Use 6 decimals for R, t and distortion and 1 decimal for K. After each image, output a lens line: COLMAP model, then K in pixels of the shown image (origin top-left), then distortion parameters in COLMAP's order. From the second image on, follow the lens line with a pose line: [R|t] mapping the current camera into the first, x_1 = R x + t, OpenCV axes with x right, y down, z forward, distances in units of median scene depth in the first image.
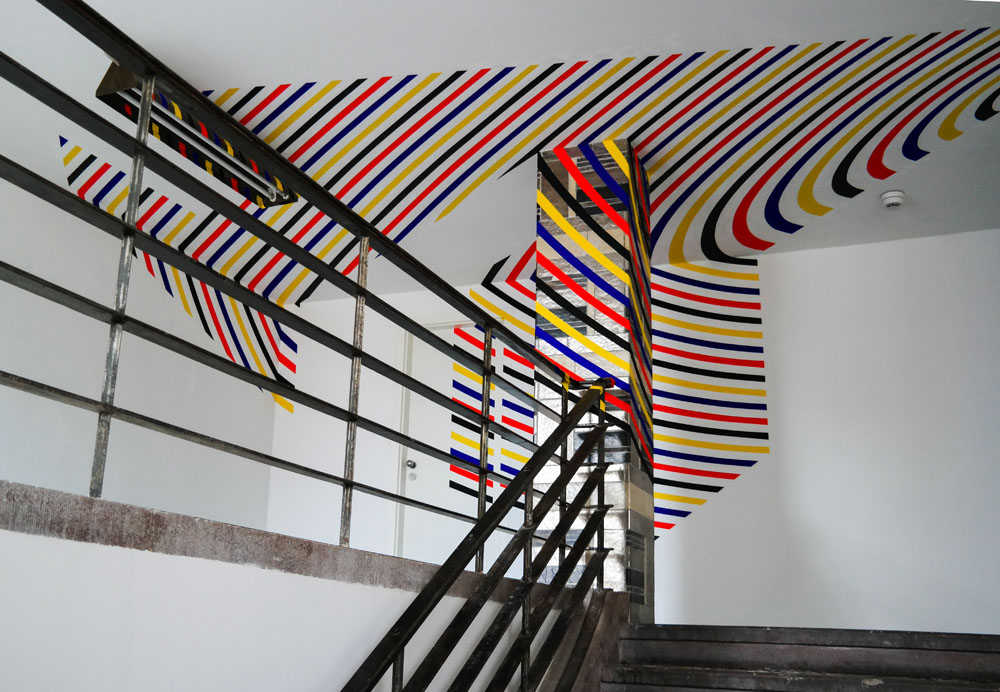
lens RADIAL K [[1077.5, 0, 458.1], [0, 1077.5, 353.6], [0, 0, 1]] dist [-0.066435, 0.226090]
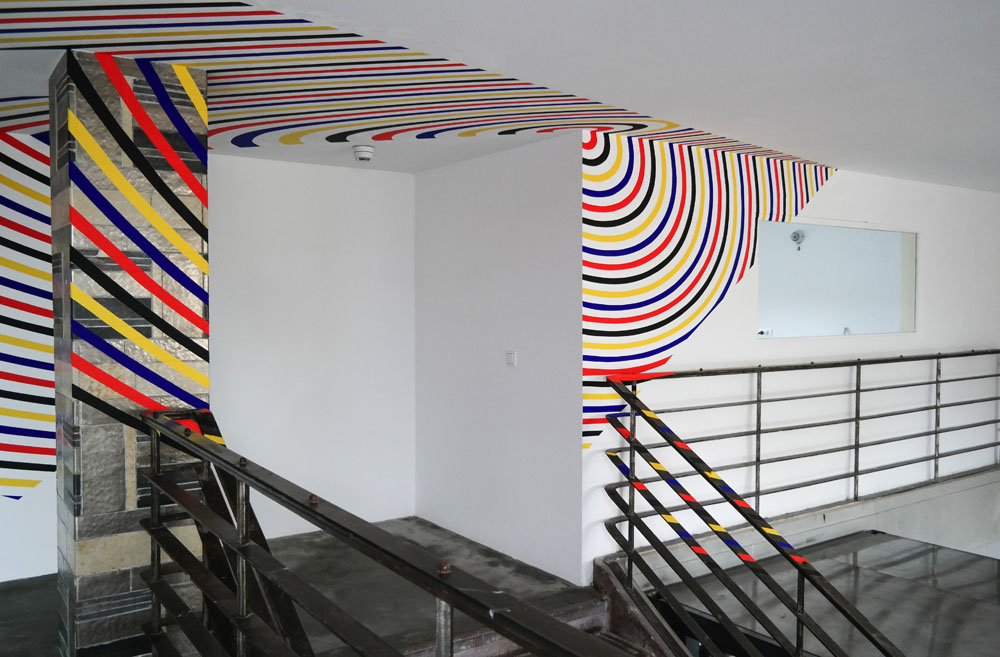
lens RADIAL K [[841.2, 0, 496.7], [0, 841.2, 334.8], [0, 0, 1]] dist [0.001306, -0.004922]
pose [[0.530052, -0.067727, 0.845256, -0.248761], [-0.211520, 0.954735, 0.209142, -0.190886], [-0.821160, -0.289644, 0.491733, 0.490278]]
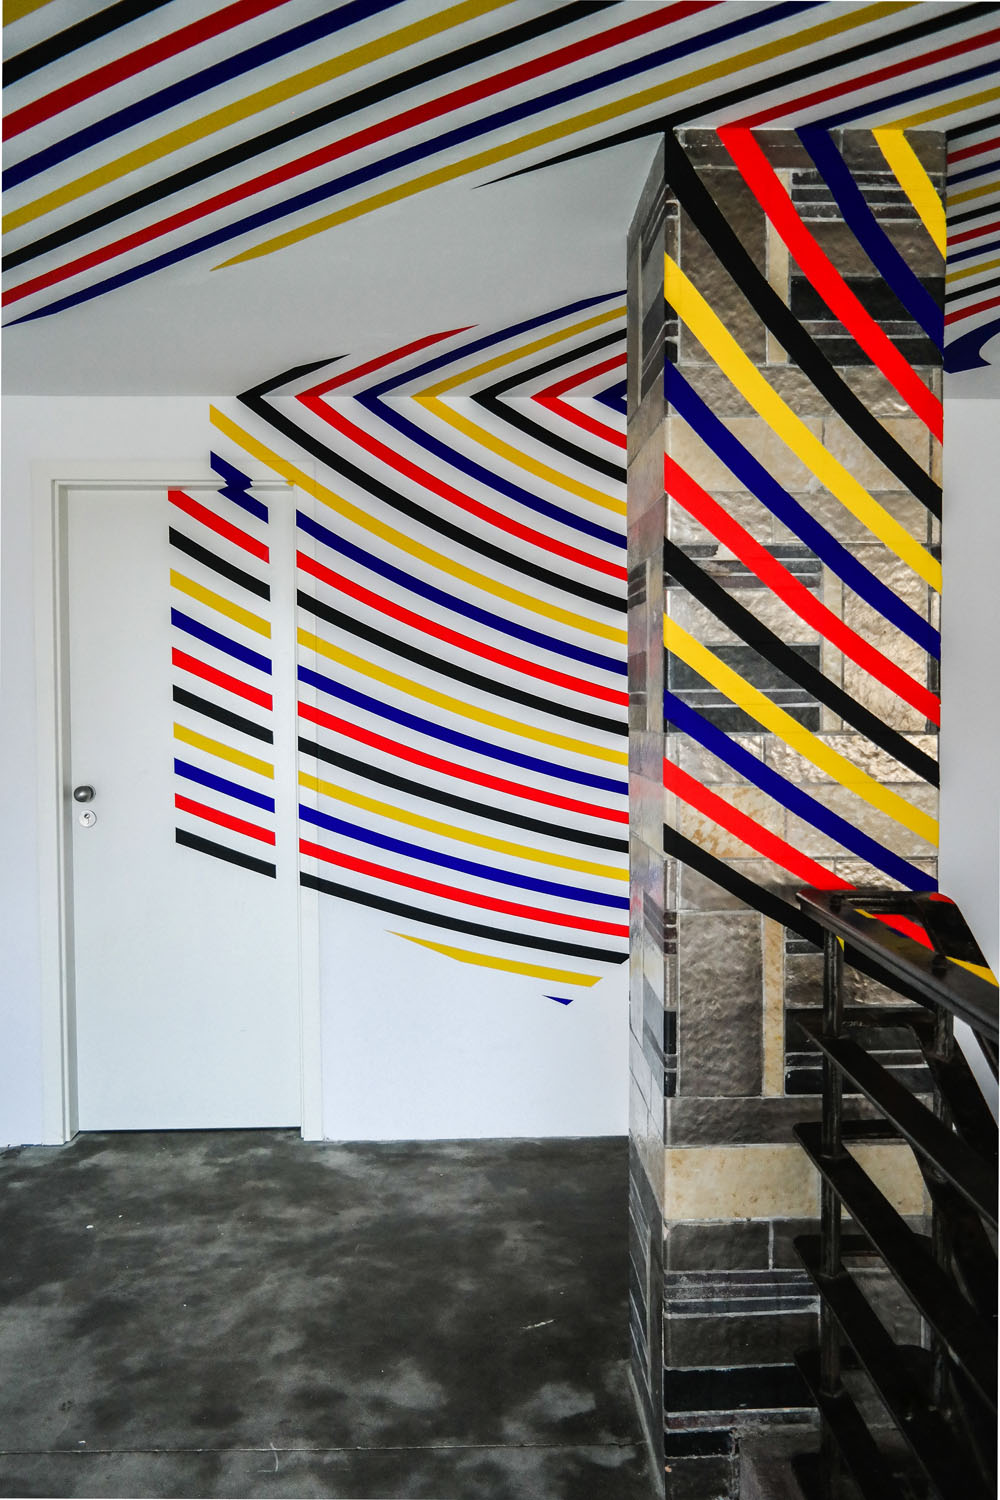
lens RADIAL K [[1222.0, 0, 525.6], [0, 1222.0, 737.0], [0, 0, 1]] dist [0.049349, -0.071070]
pose [[0.901013, -0.051520, 0.430723, -0.137966], [-0.080544, 0.955788, 0.282811, -0.118545], [-0.426250, -0.289508, 0.857027, 0.674521]]
